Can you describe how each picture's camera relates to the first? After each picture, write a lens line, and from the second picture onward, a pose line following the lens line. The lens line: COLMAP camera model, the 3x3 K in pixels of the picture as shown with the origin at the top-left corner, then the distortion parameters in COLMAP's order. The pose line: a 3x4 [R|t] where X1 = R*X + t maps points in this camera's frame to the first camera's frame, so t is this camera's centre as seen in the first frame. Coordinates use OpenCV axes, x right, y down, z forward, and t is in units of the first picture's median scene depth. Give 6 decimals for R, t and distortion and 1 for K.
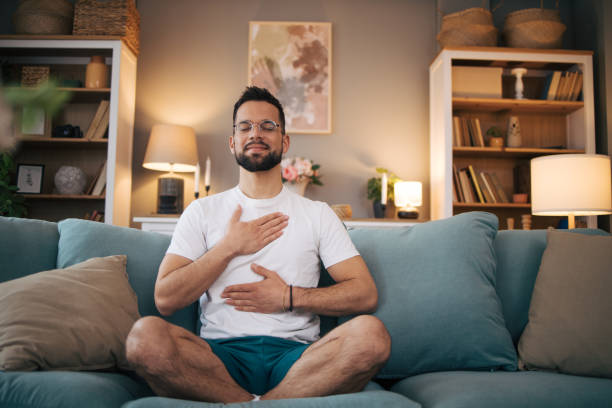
lens RADIAL K [[607.1, 0, 306.0], [0, 607.1, 204.0], [0, 0, 1]] dist [-0.093796, 0.120063]
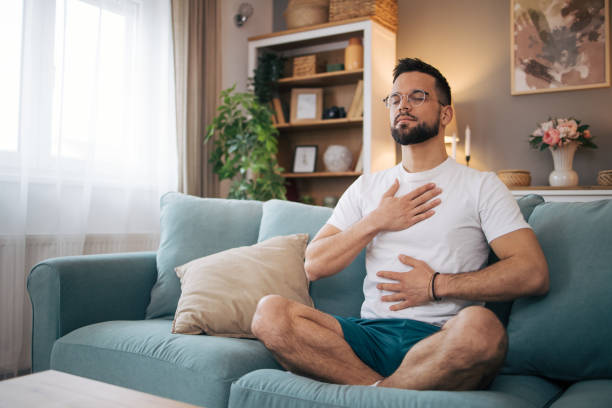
lens RADIAL K [[607.1, 0, 306.0], [0, 607.1, 204.0], [0, 0, 1]] dist [-0.093796, 0.120063]
pose [[0.846795, -0.019220, -0.531571, 0.139804], [0.048045, 0.998026, 0.040450, -0.005279], [0.529744, -0.059792, 0.846047, 0.050724]]
